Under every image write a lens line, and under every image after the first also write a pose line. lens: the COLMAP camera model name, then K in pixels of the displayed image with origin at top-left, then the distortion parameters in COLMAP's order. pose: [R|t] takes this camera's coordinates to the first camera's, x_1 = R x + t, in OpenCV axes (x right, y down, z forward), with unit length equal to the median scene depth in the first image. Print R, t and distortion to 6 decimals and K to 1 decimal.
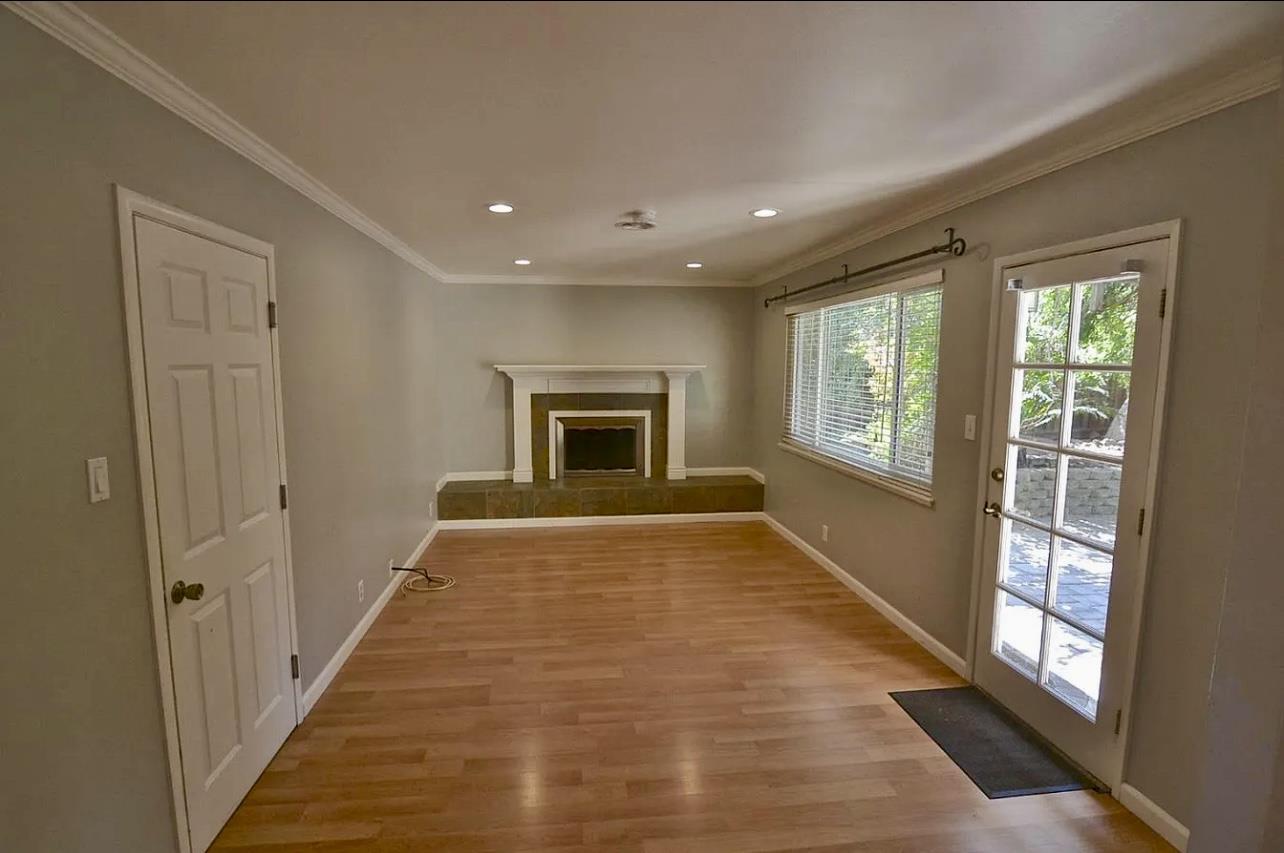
lens RADIAL K [[631.2, 0, 631.8], [0, 631.2, 428.8], [0, 0, 1]] dist [-0.008198, -0.004374]
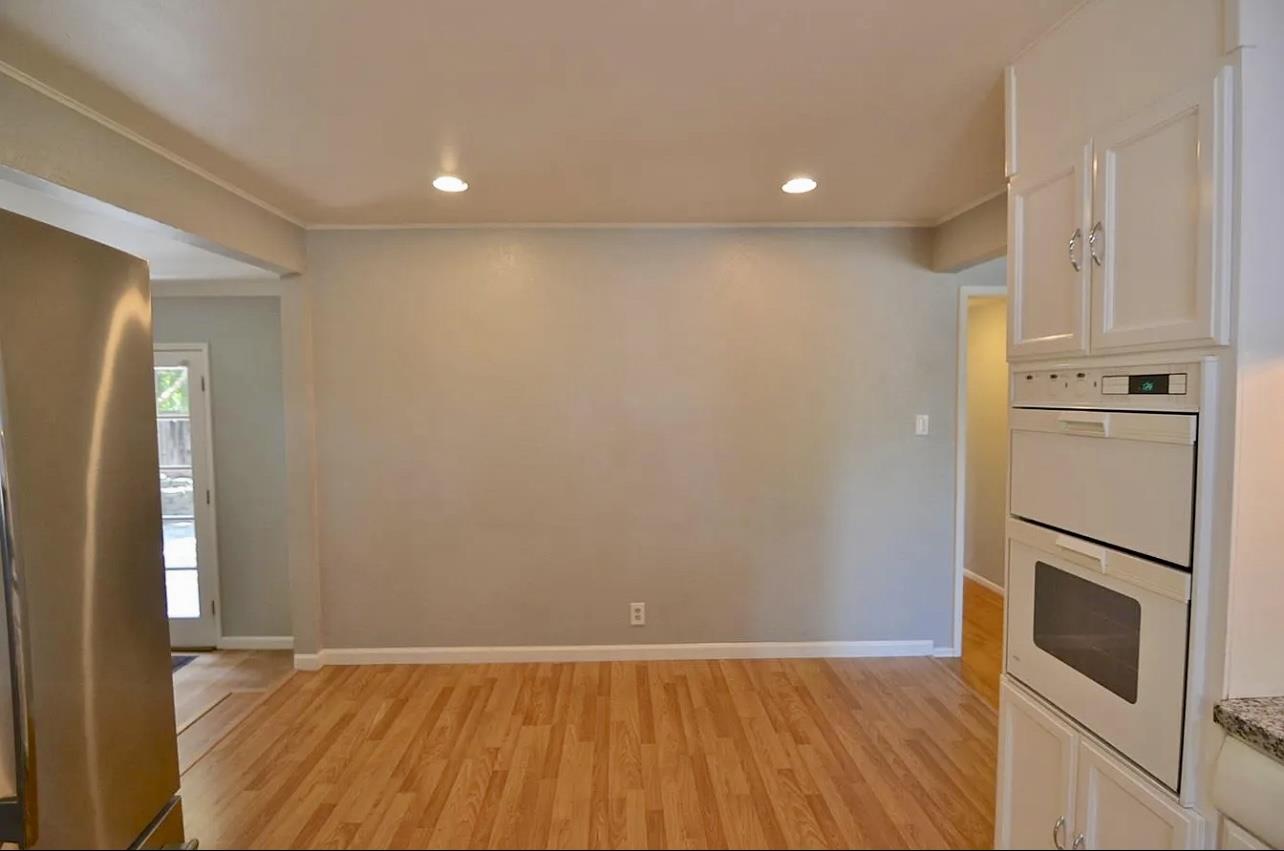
lens RADIAL K [[631.2, 0, 619.7], [0, 631.2, 432.3], [0, 0, 1]] dist [-0.008198, -0.004374]
pose [[0.100247, -0.068246, 0.992619, -0.470069], [0.121966, 0.990964, 0.055814, -0.000957], [-0.987459, 0.115471, 0.107665, -0.229819]]
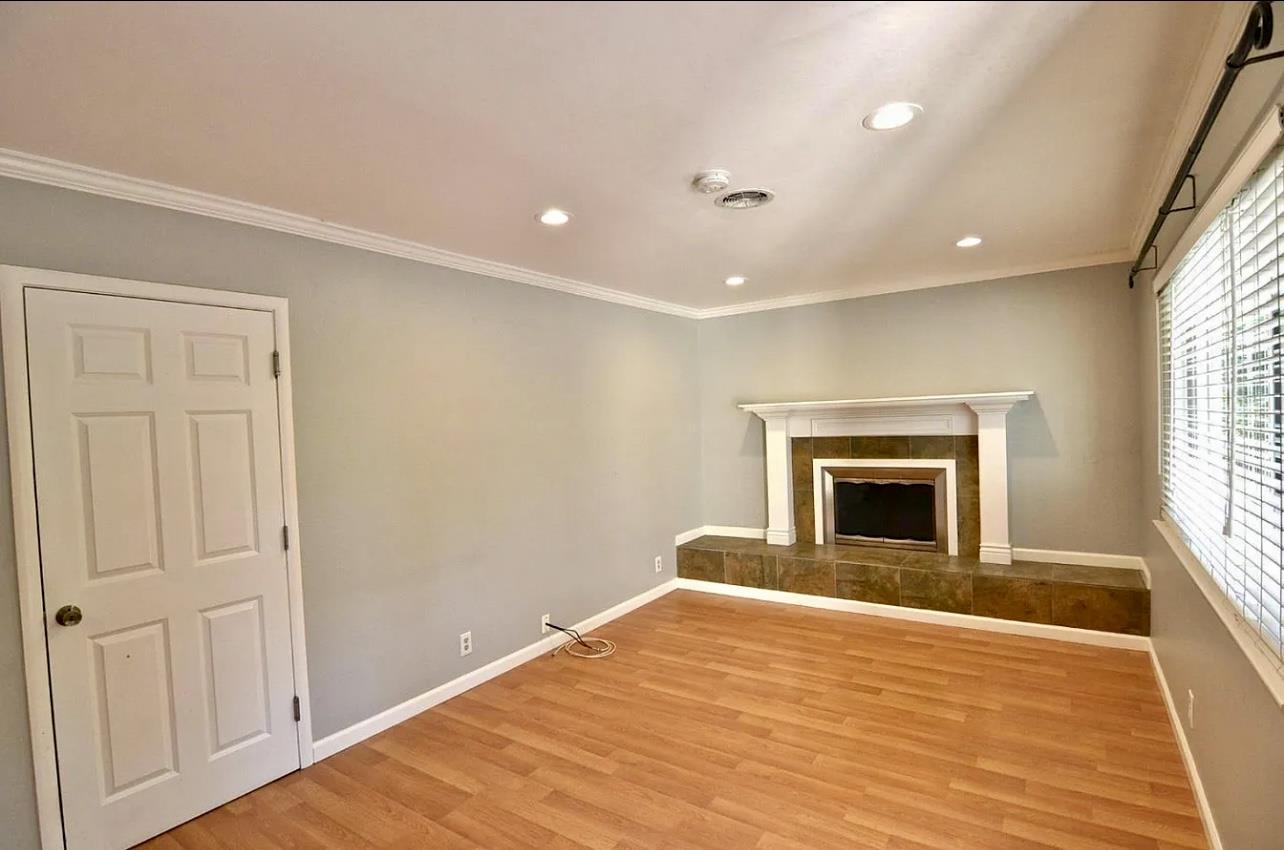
lens RADIAL K [[630.0, 0, 631.3], [0, 630.0, 429.0], [0, 0, 1]] dist [-0.004514, -0.008988]
pose [[0.751244, -0.020007, -0.659721, 0.333355], [-0.028875, 0.997587, -0.063134, -0.012742], [0.659393, 0.066478, 0.748854, 0.353997]]
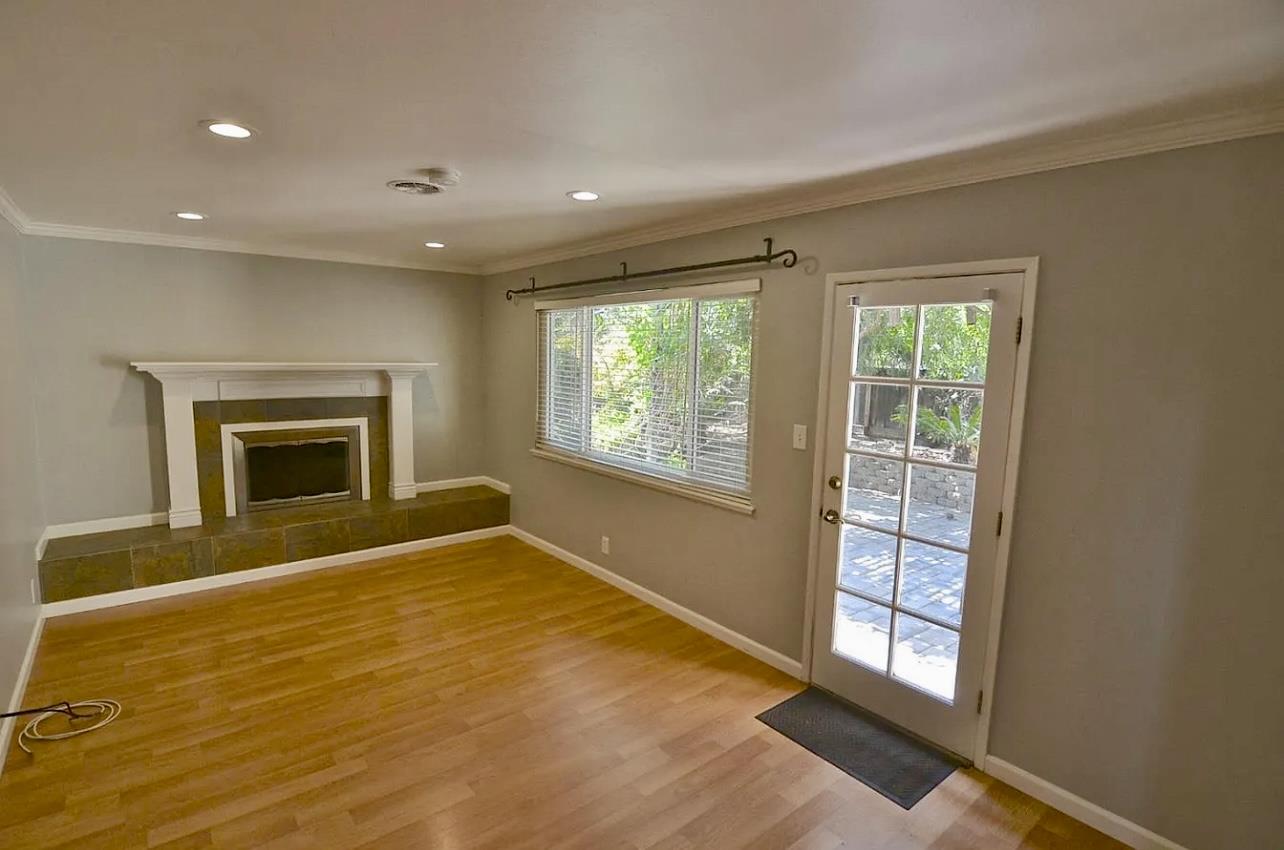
lens RADIAL K [[630.0, 0, 628.8], [0, 630.0, 427.4], [0, 0, 1]] dist [-0.004514, -0.008988]
pose [[0.848645, -0.048597, 0.526725, -0.168052], [0.038541, 0.998805, 0.030056, -0.042195], [-0.527556, -0.005207, 0.849504, 0.196759]]
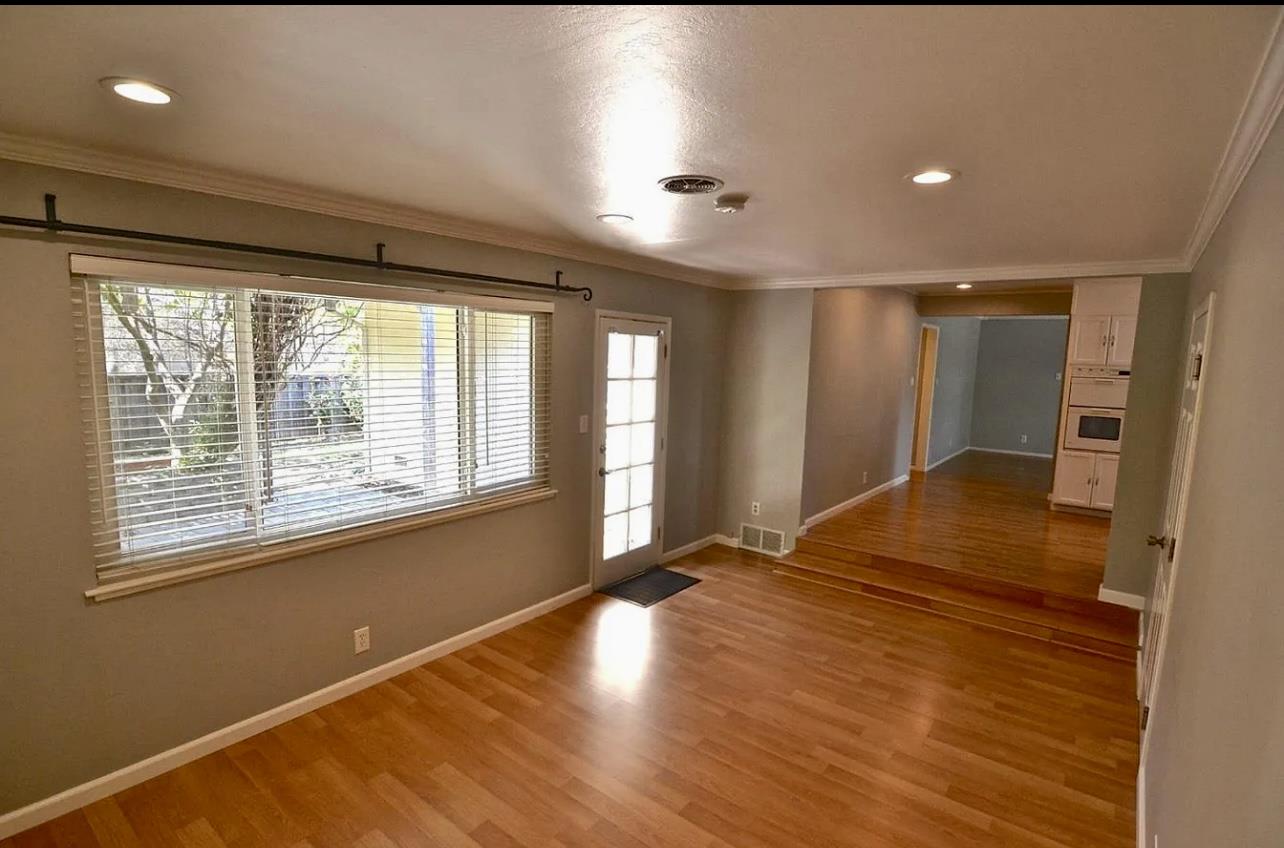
lens RADIAL K [[630.0, 0, 627.4], [0, 630.0, 434.2], [0, 0, 1]] dist [-0.004514, -0.008988]
pose [[-0.704588, -0.113265, 0.700519, -0.369072], [0.048883, 0.977087, 0.207149, -0.190094], [-0.707931, 0.180199, -0.682907, 1.345301]]
